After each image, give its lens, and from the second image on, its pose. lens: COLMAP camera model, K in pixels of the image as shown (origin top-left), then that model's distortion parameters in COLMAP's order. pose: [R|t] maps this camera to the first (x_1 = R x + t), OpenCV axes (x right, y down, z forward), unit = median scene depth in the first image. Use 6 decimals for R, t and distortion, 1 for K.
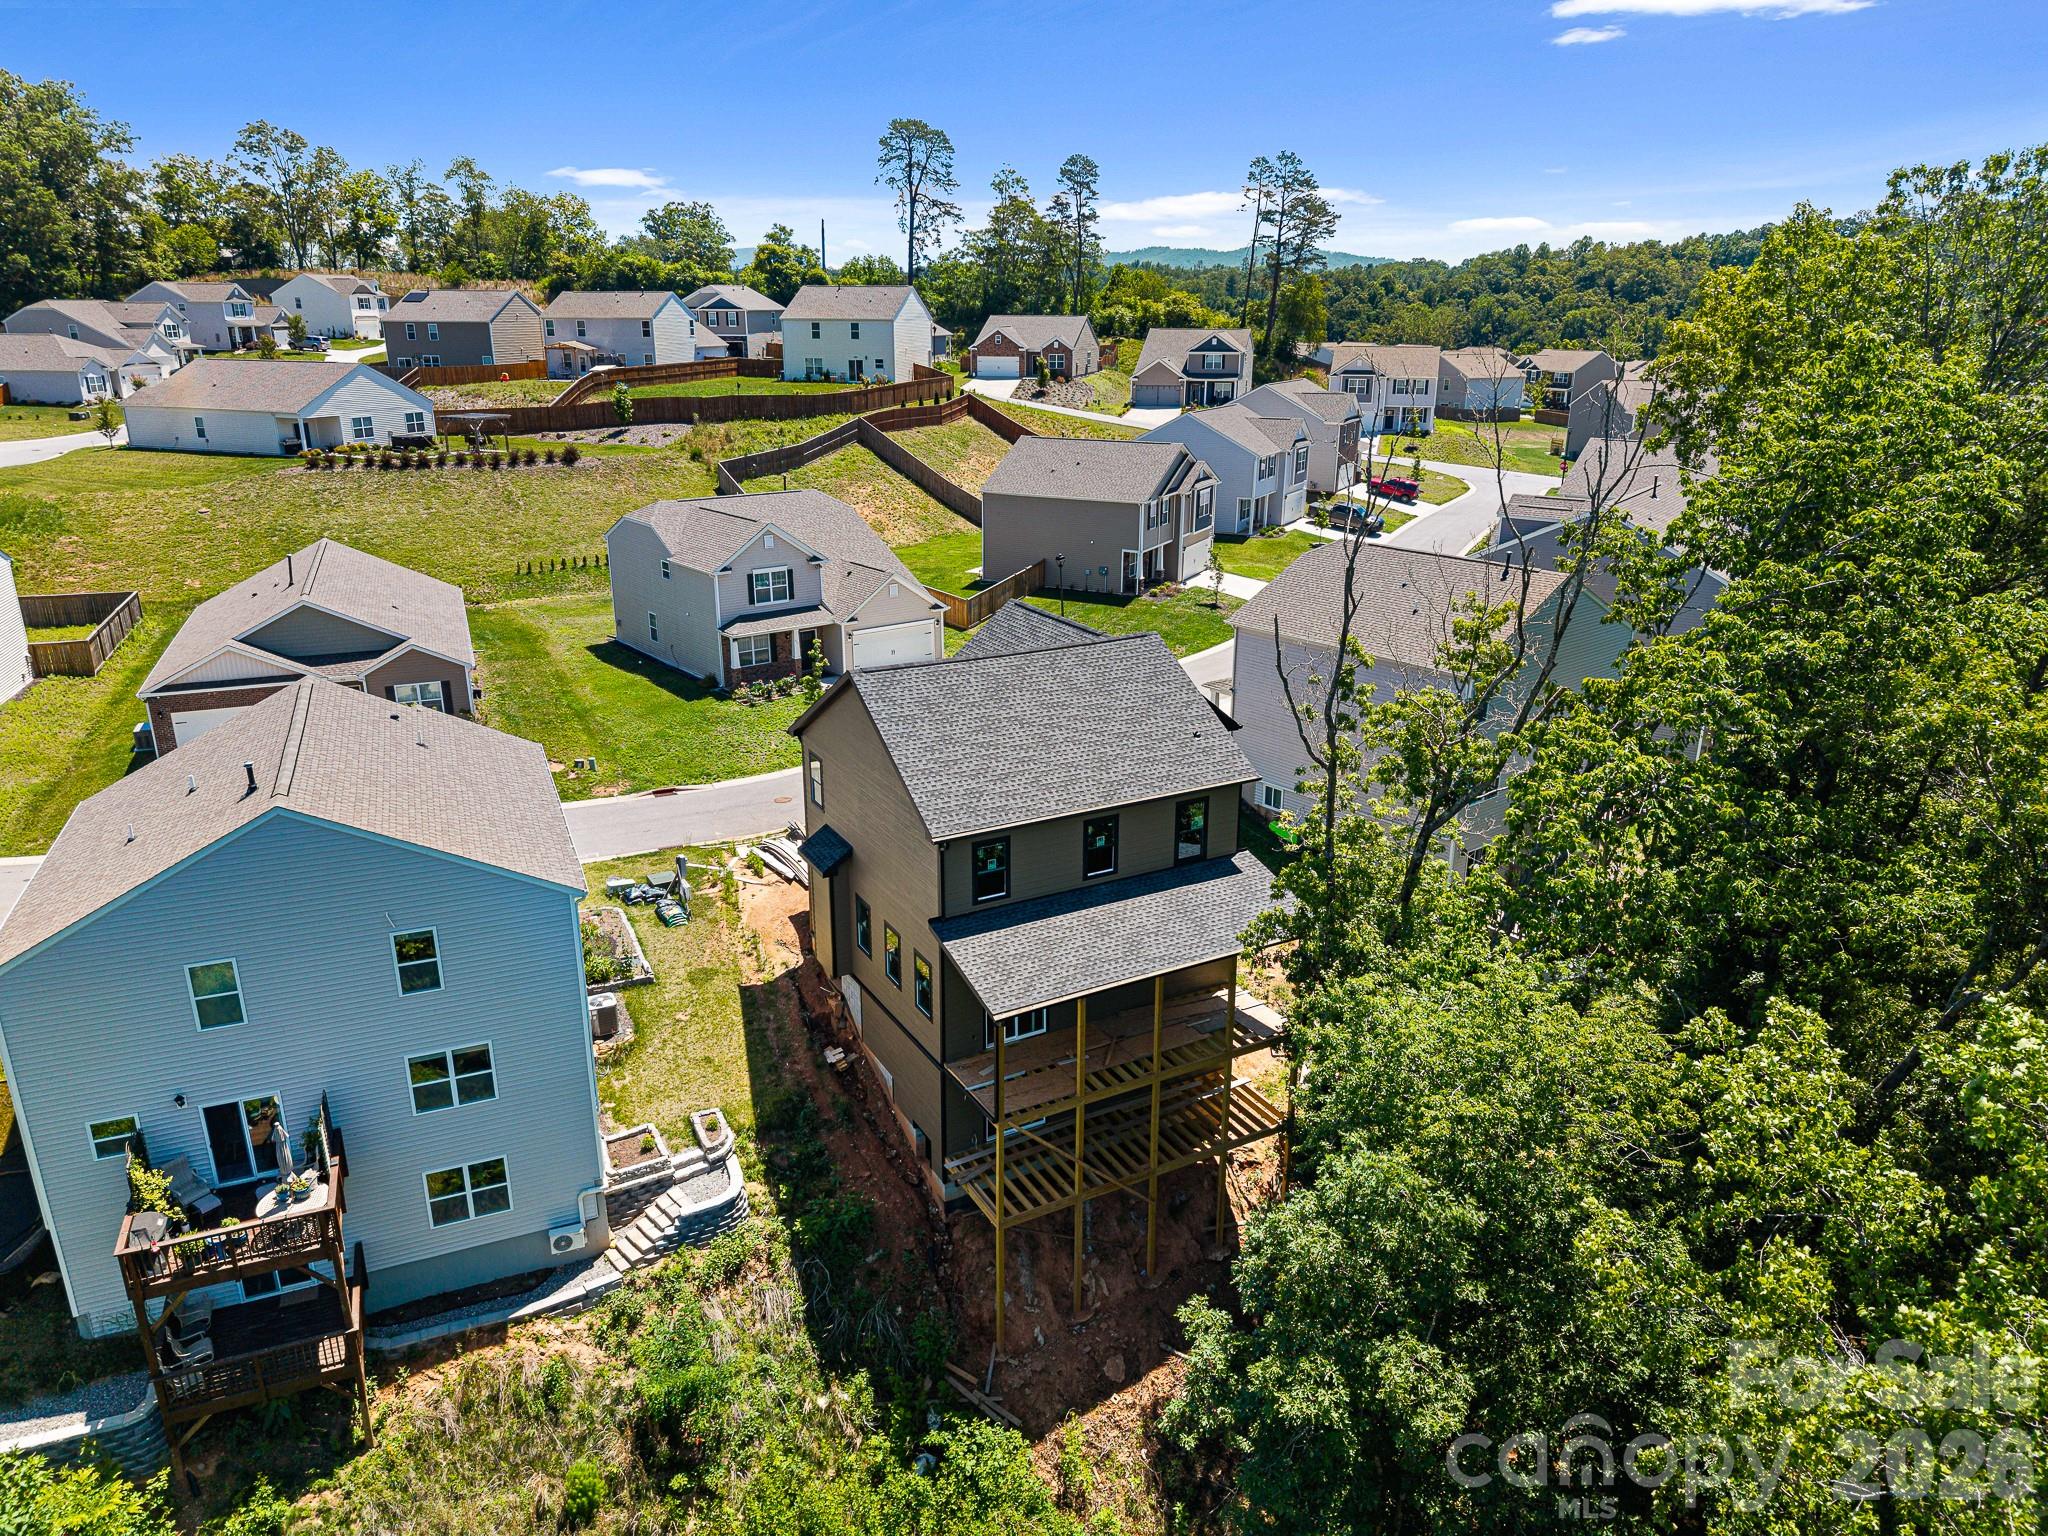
lens RADIAL K [[1372.9, 0, 1024.0], [0, 1372.9, 768.0], [0, 0, 1]] dist [0.028789, -0.023151]
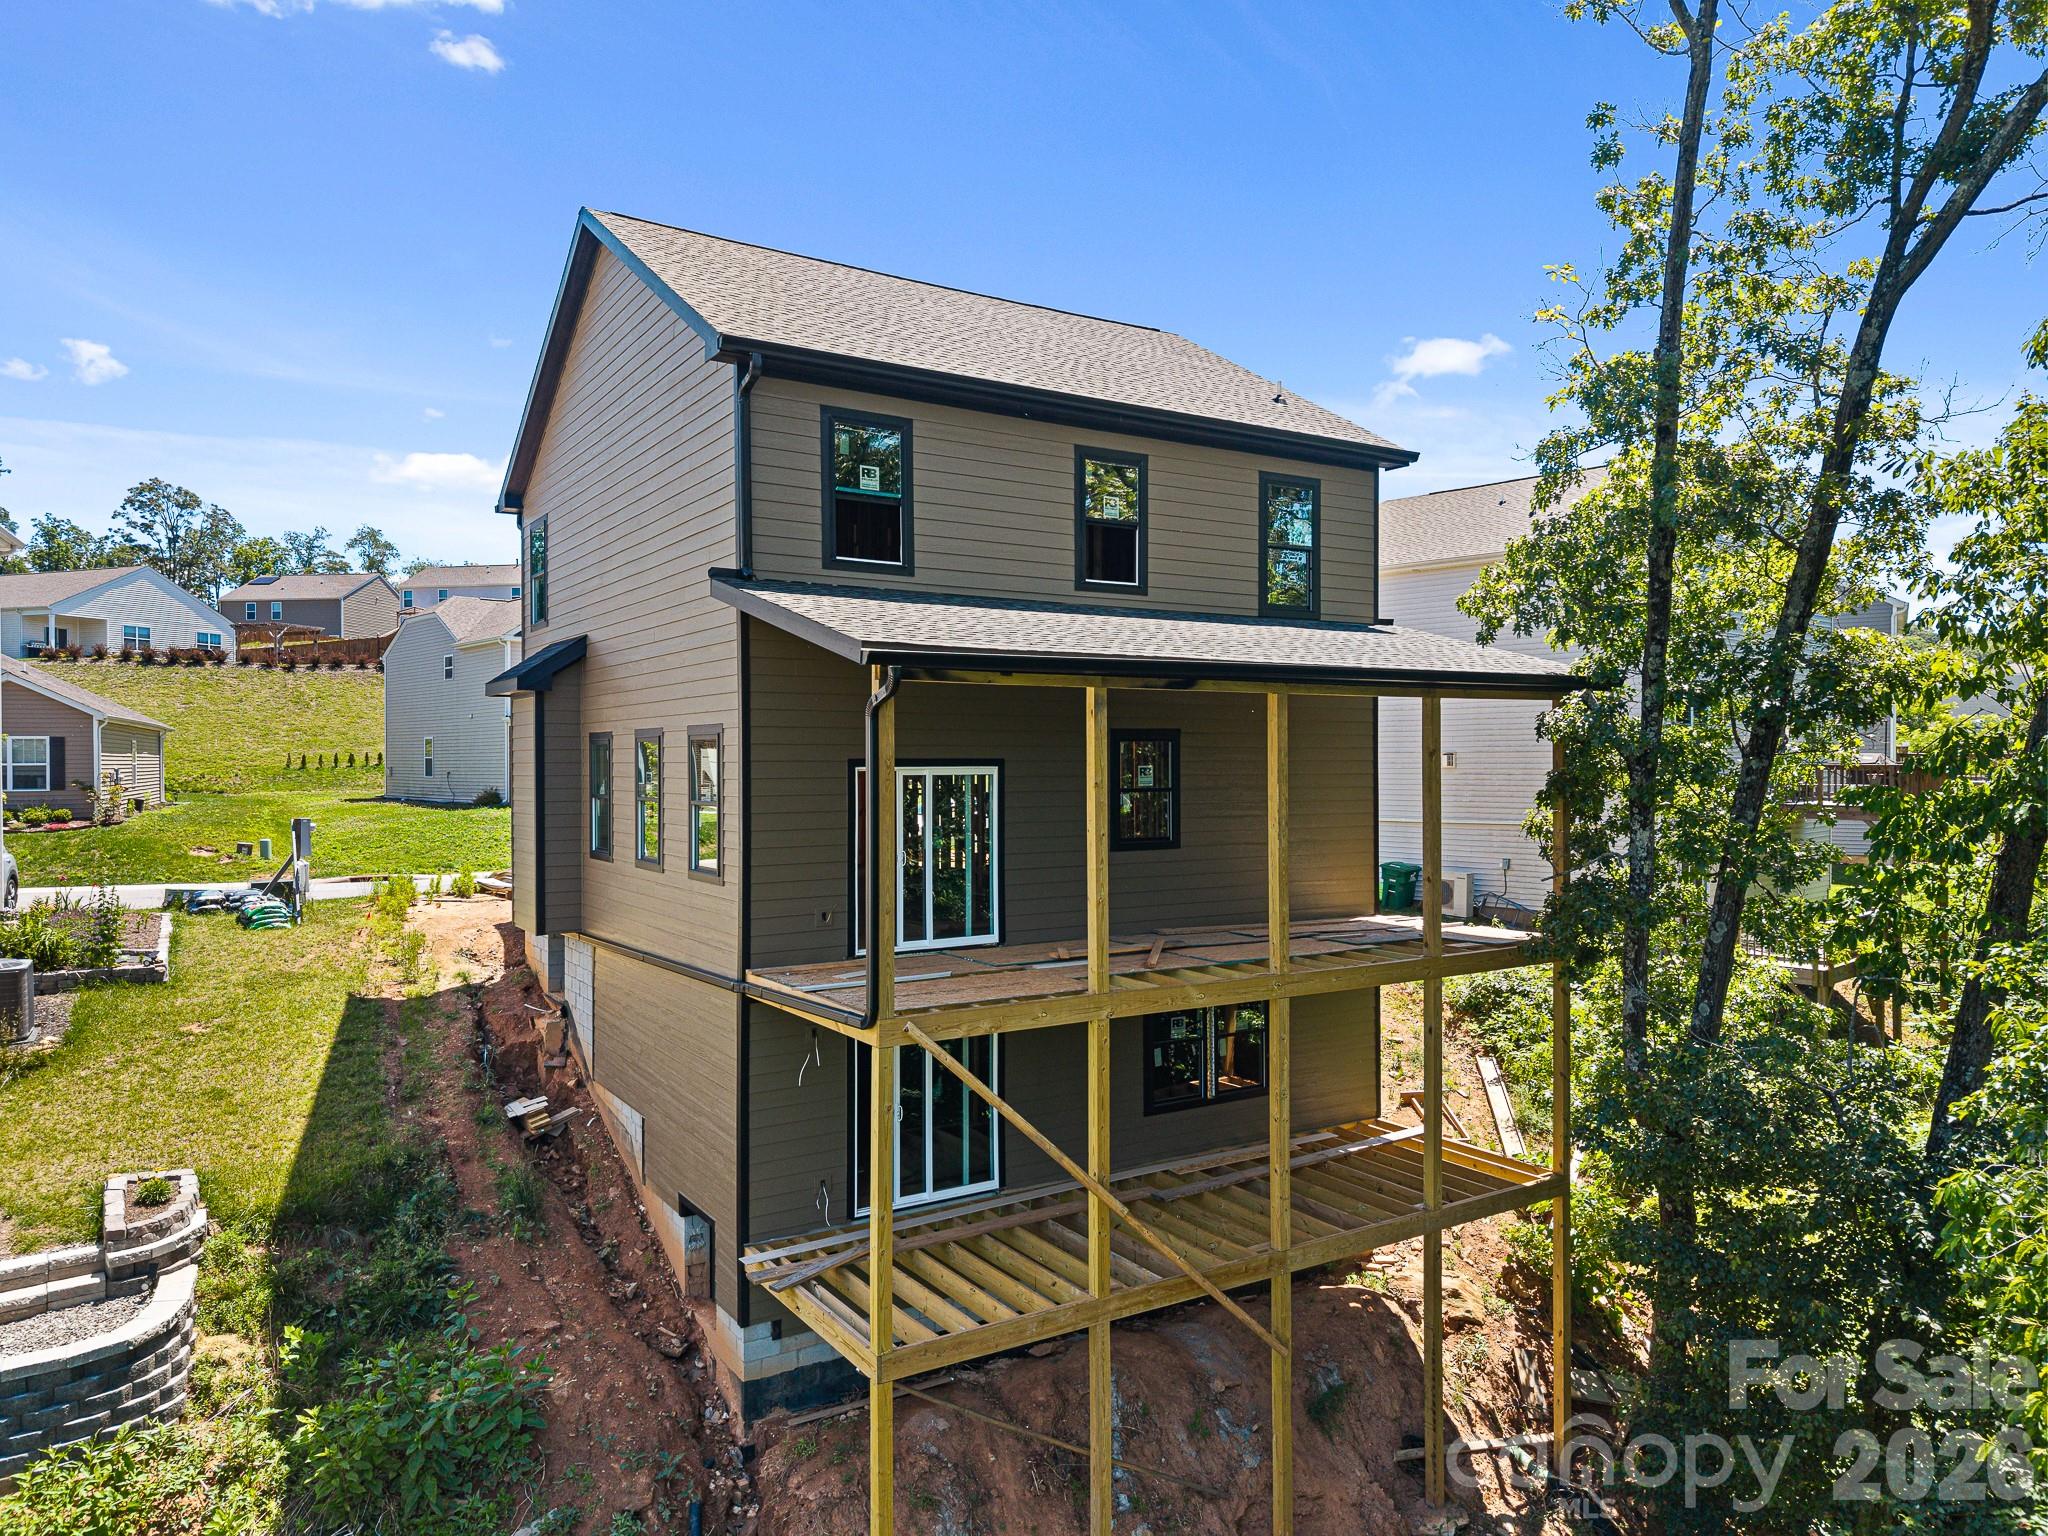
lens RADIAL K [[1377.5, 0, 1025.8], [0, 1377.5, 760.5], [0, 0, 1]] dist [0.007247, -0.002941]
pose [[0.997941, -0.006322, 0.063830, -0.002146], [0.026510, 0.946812, -0.320693, 0.266529], [-0.058408, 0.321725, 0.945030, 0.554650]]
